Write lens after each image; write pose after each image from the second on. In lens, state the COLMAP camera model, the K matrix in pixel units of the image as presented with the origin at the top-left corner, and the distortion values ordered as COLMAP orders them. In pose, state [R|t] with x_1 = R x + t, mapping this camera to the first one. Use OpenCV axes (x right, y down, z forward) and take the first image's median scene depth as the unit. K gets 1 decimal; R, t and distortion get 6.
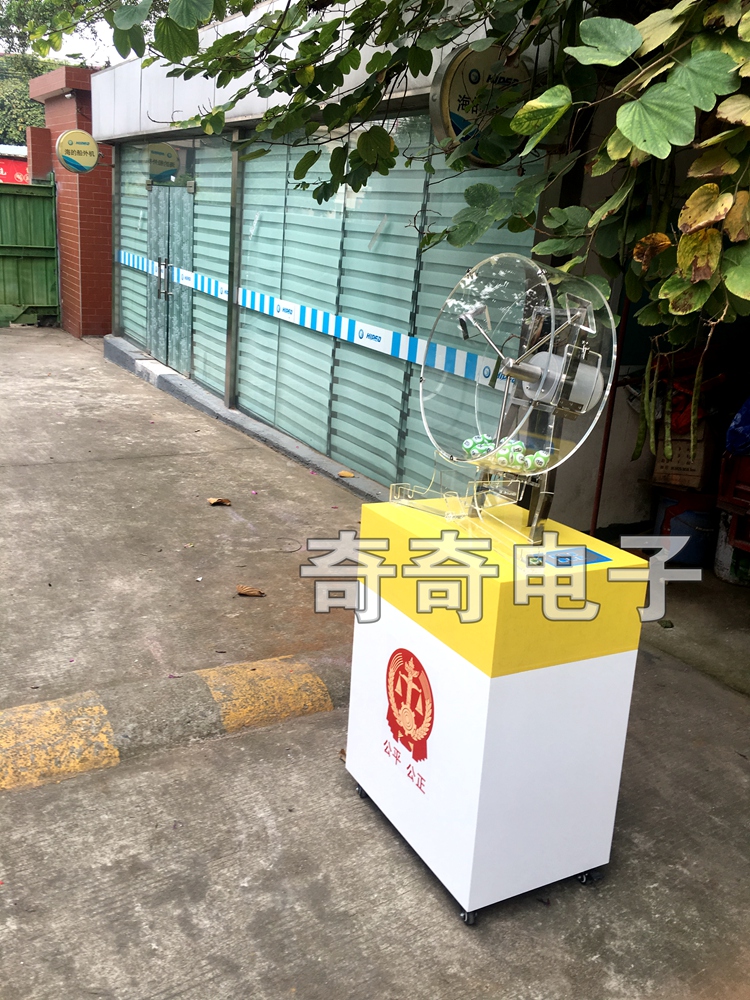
lens RADIAL K [[866.5, 0, 376.9], [0, 866.5, 479.9], [0, 0, 1]] dist [0.083565, -0.103696]
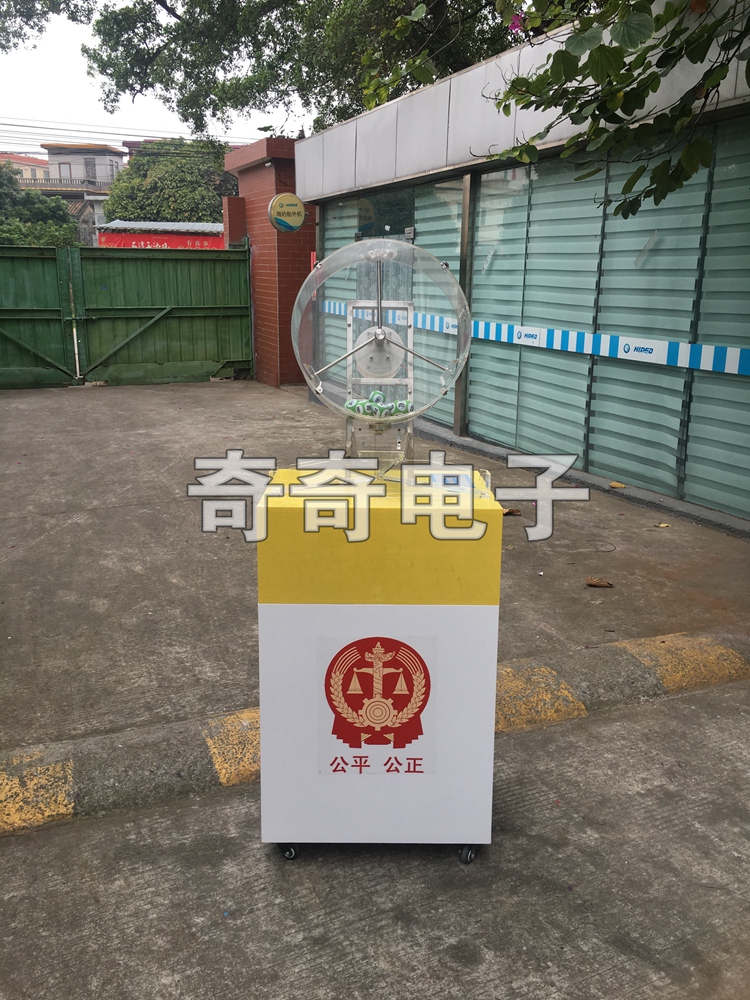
lens RADIAL K [[866.5, 0, 376.9], [0, 866.5, 479.9], [0, 0, 1]] dist [0.083565, -0.103696]
pose [[0.989687, -0.036314, -0.138568, -0.141970], [0.028205, 0.997798, -0.060038, 0.033115], [0.140443, 0.055510, 0.988531, -0.042585]]
